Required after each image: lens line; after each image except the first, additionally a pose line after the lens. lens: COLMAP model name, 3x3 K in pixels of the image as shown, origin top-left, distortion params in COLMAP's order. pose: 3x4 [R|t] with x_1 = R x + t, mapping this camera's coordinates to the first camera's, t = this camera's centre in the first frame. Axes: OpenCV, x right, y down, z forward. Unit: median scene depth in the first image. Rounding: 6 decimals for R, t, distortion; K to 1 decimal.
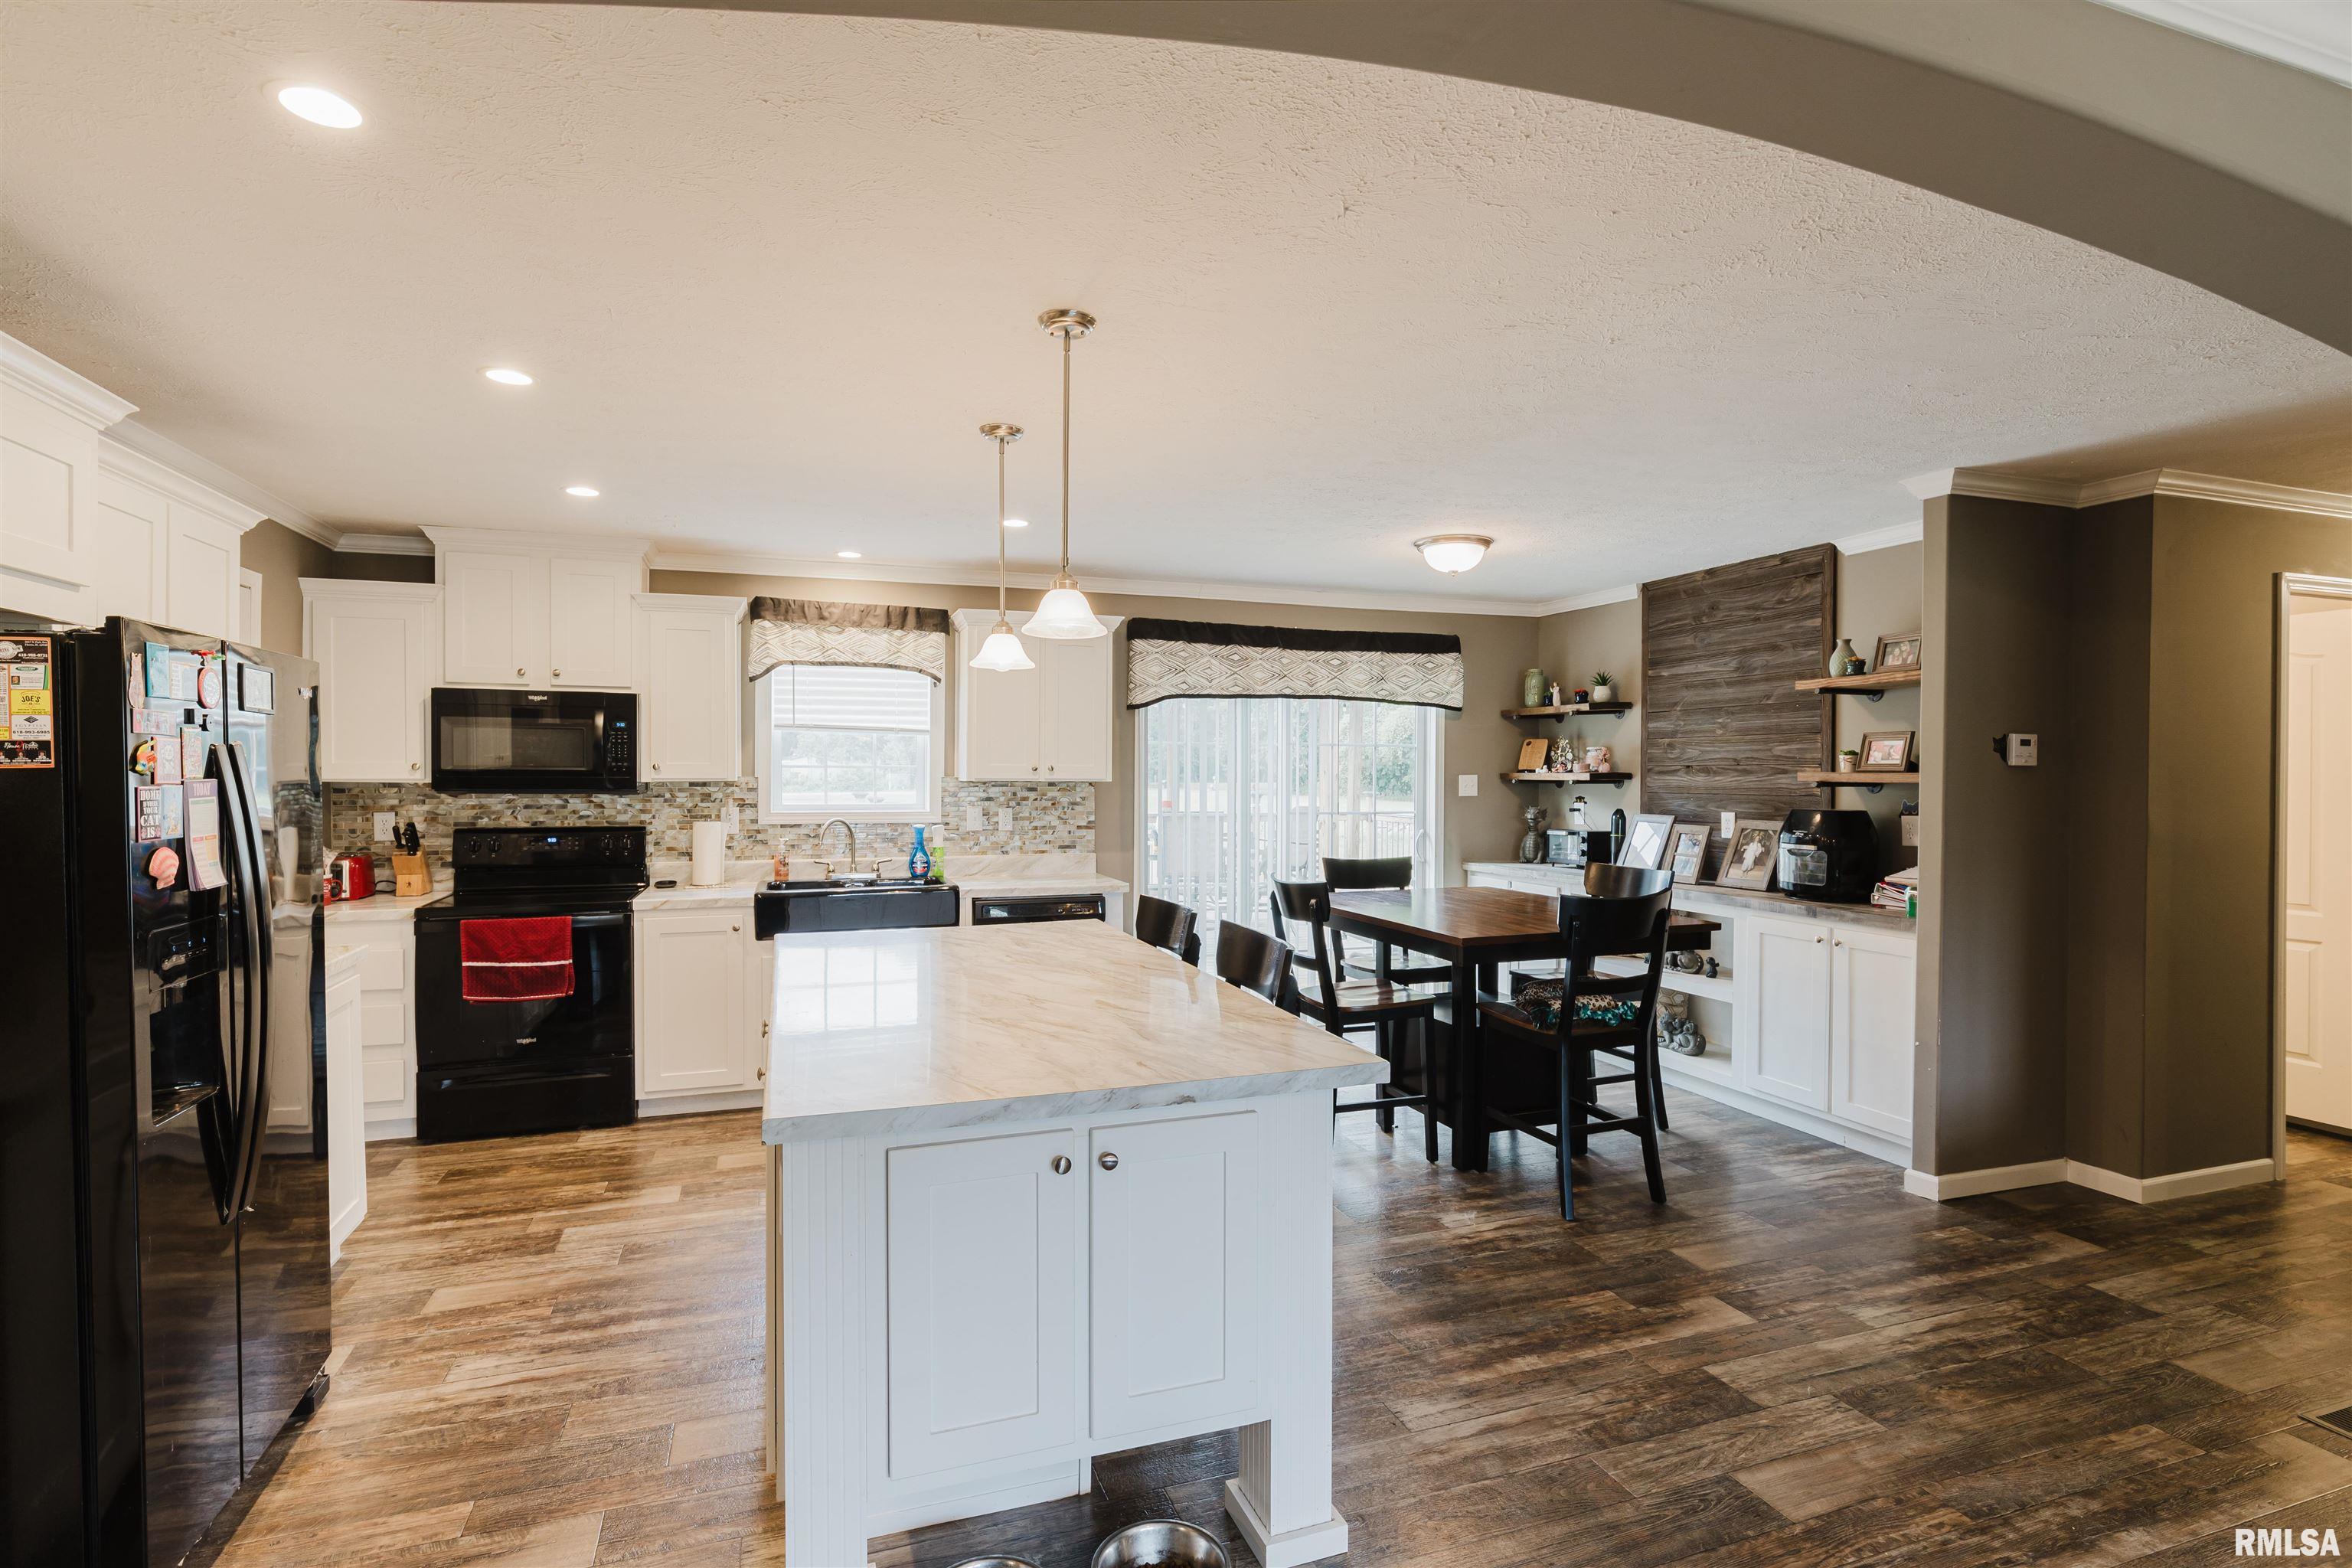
lens RADIAL K [[1123.2, 0, 1176.0], [0, 1123.2, 784.0], [0, 0, 1]] dist [-0.013755, -0.000128]
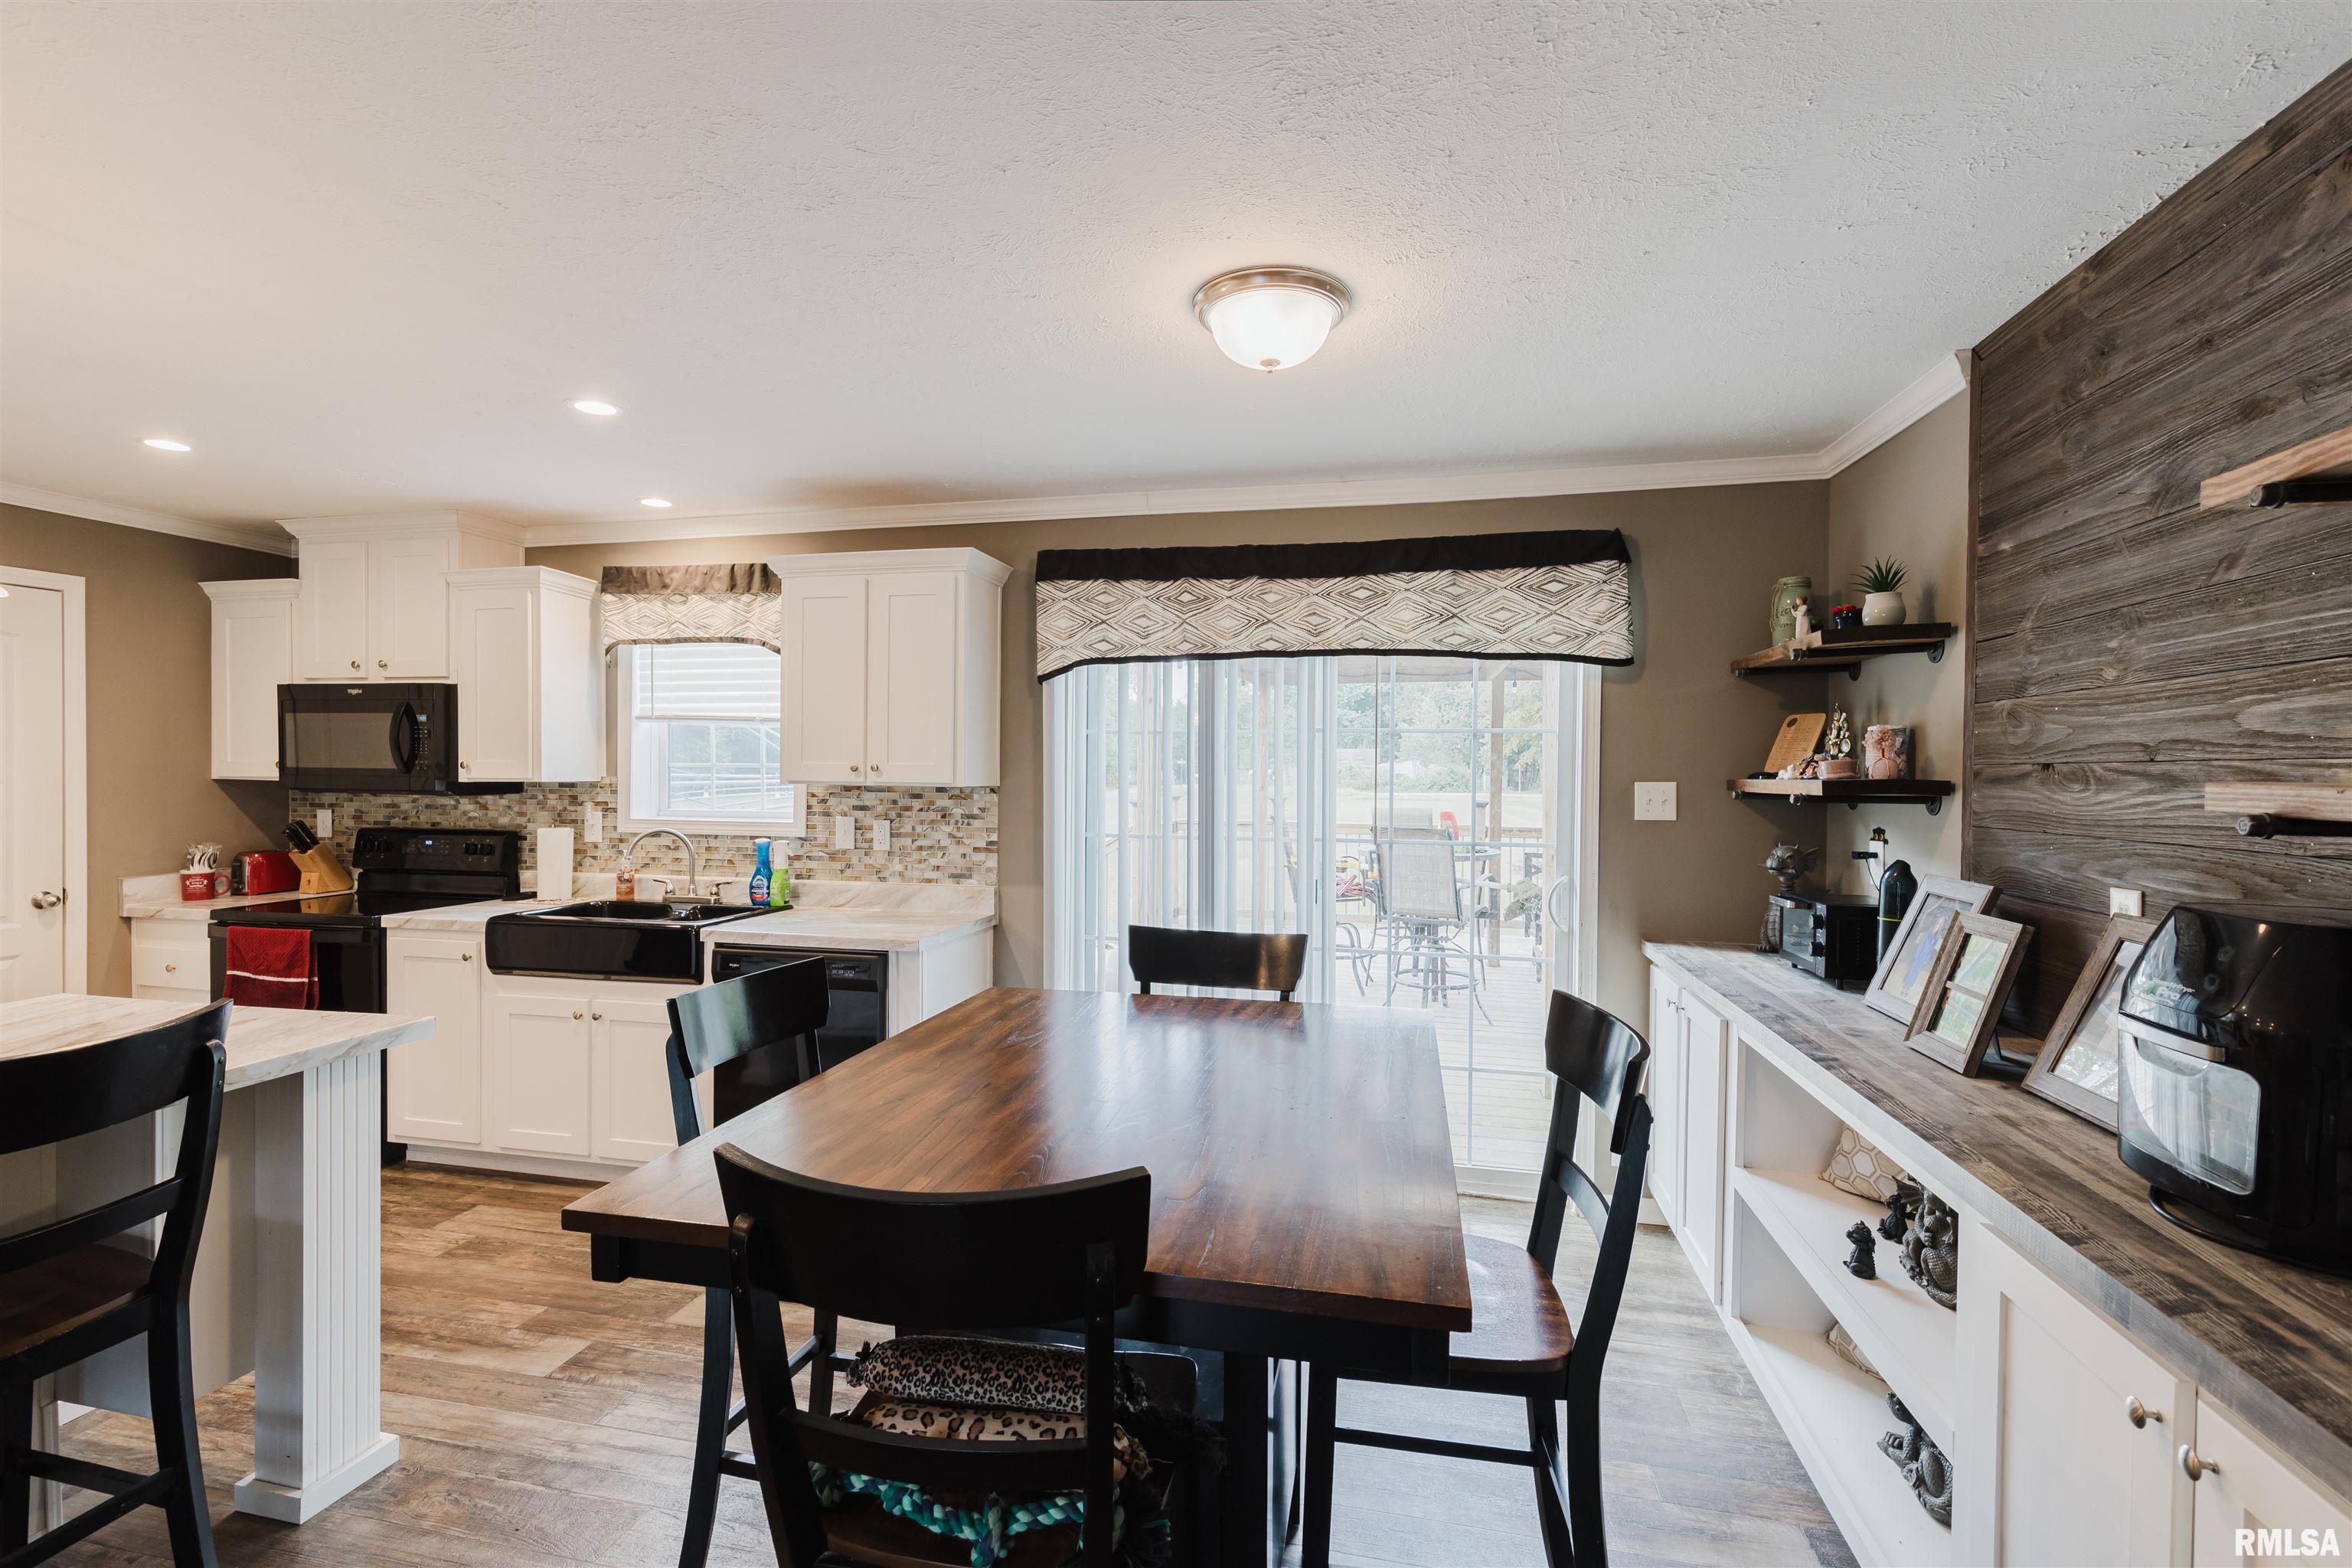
lens RADIAL K [[1050.5, 0, 1176.0], [0, 1050.5, 784.0], [0, 0, 1]] dist [0.008547, -0.000148]
pose [[0.844508, 0.009860, -0.535452, 0.401206], [-0.009900, 0.999947, 0.002799, -0.007175], [0.535451, 0.002938, 0.844561, 0.516738]]
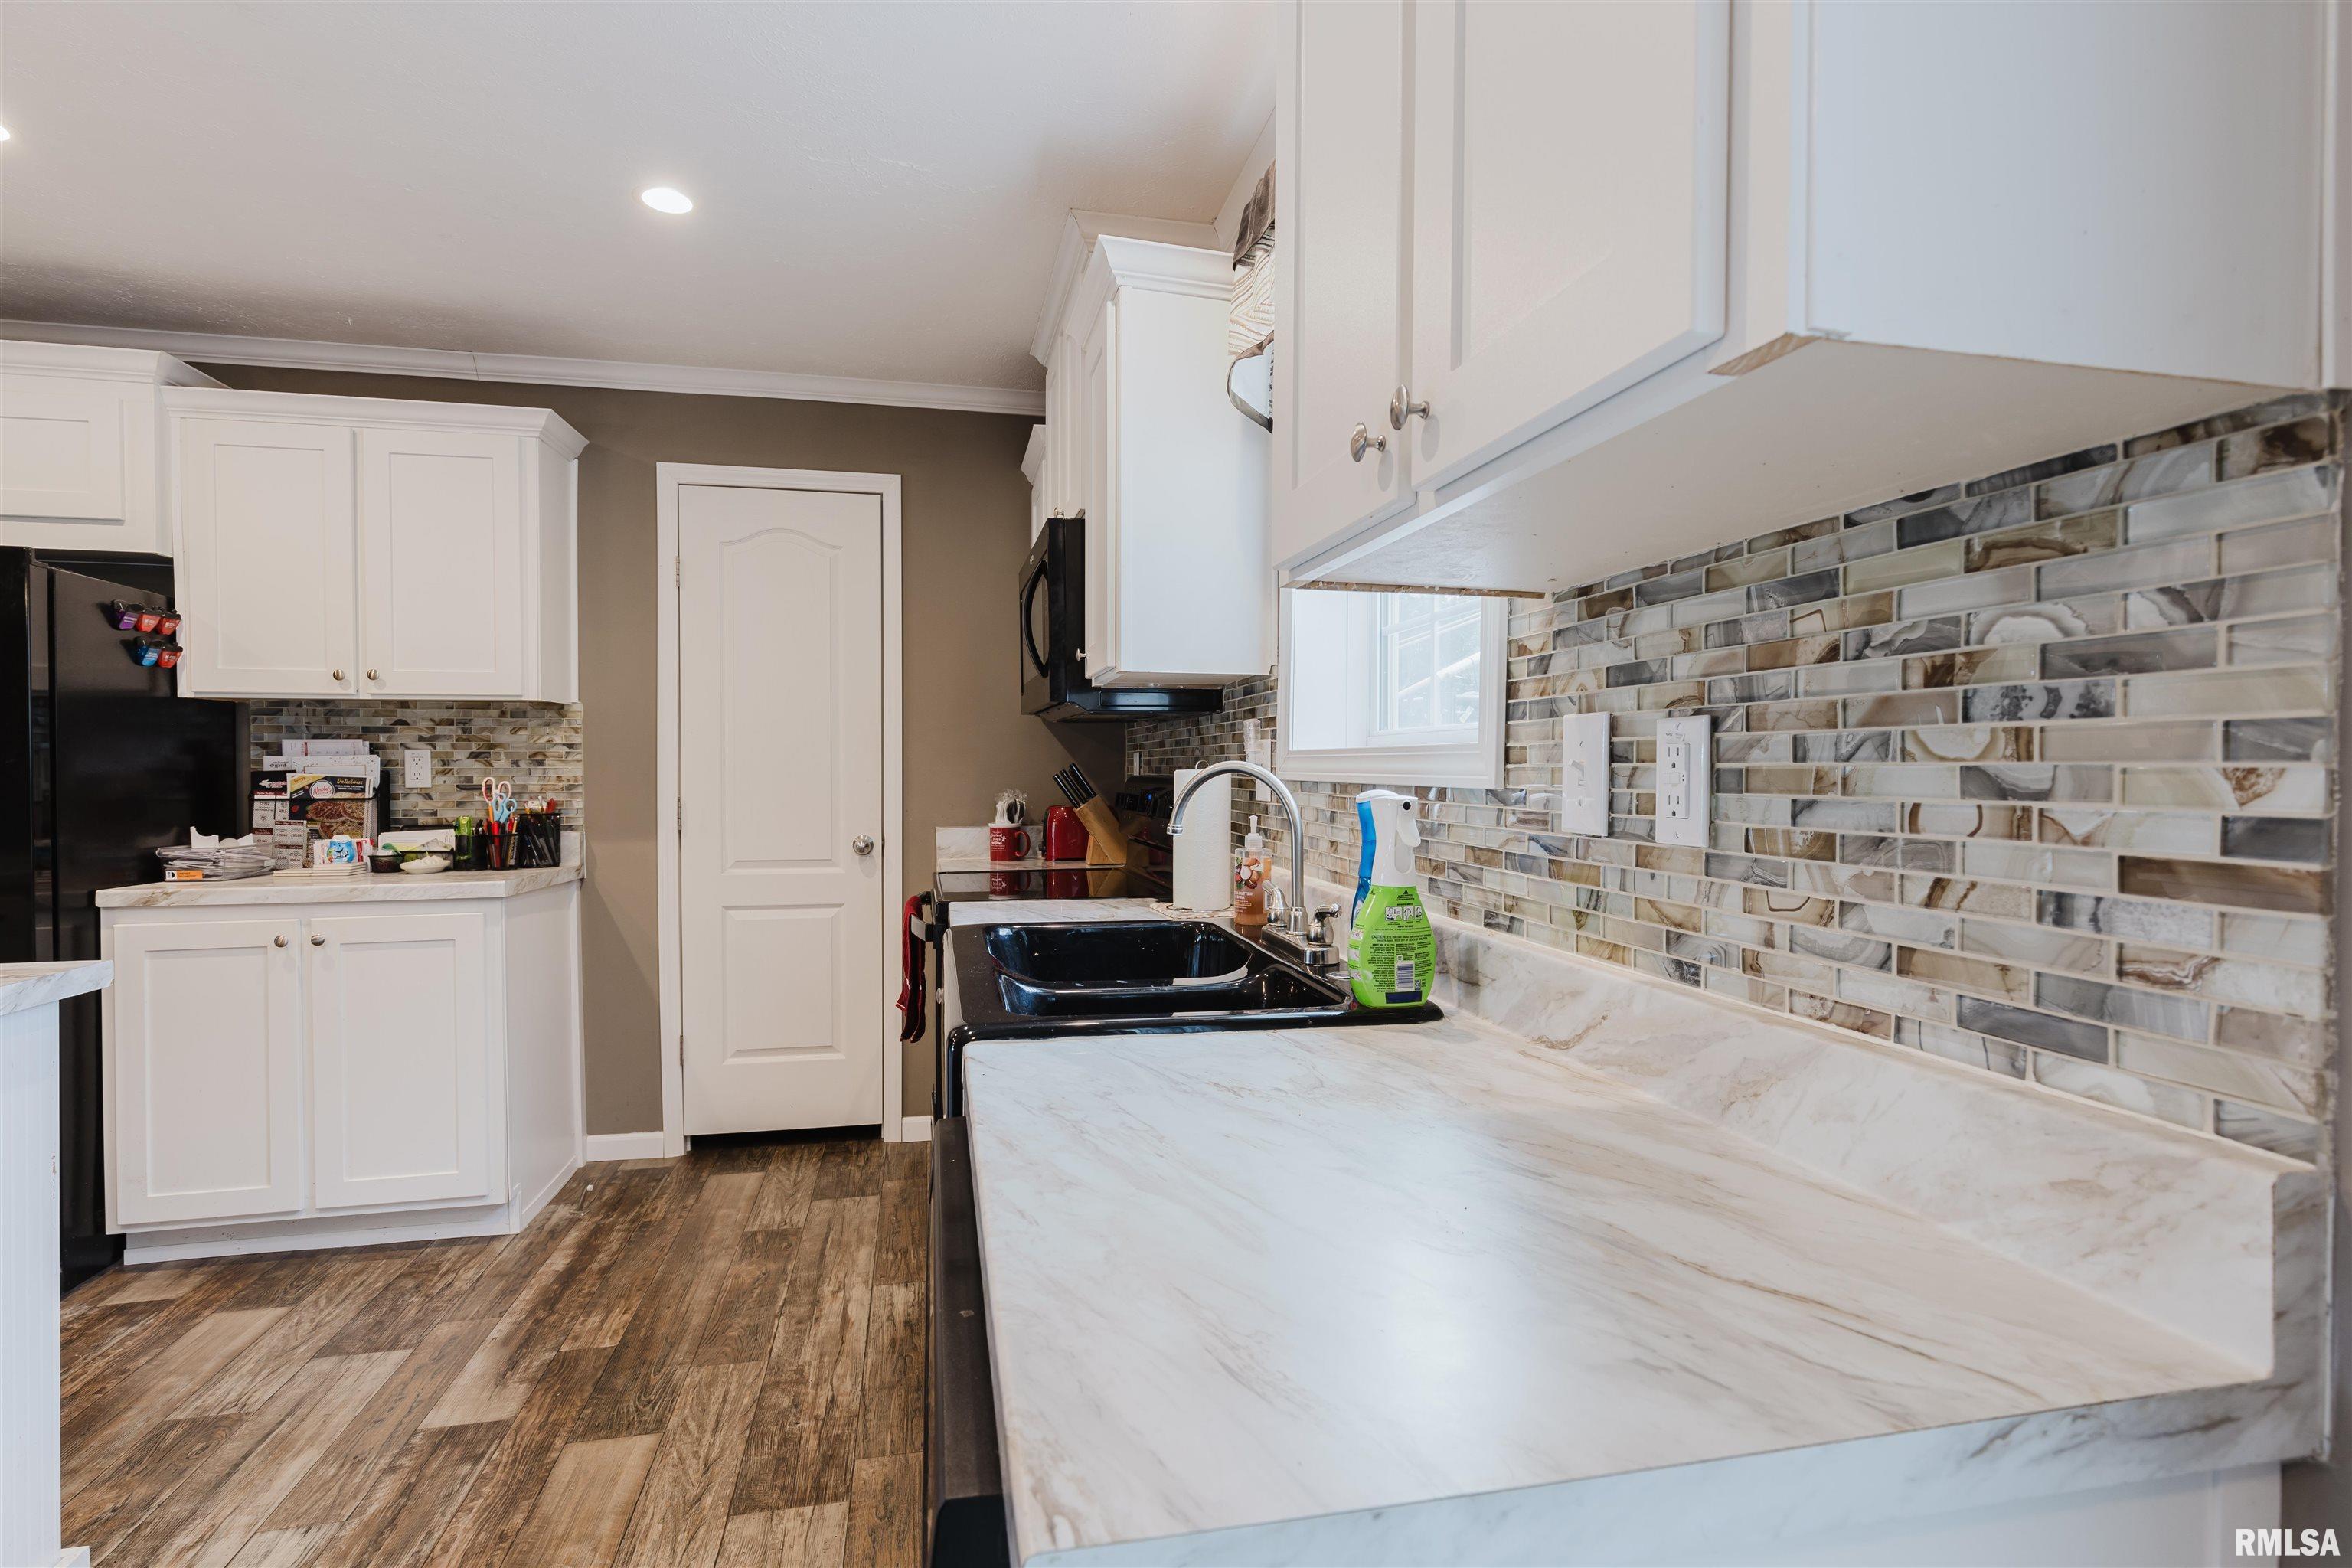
lens RADIAL K [[1123.2, 0, 1176.0], [0, 1123.2, 784.0], [0, 0, 1]] dist [-0.013755, -0.000128]
pose [[-0.115691, 0.011617, -0.993217, 0.031277], [-0.014903, 0.999799, 0.013430, 0.031140], [0.993173, 0.016356, -0.115495, 0.958247]]
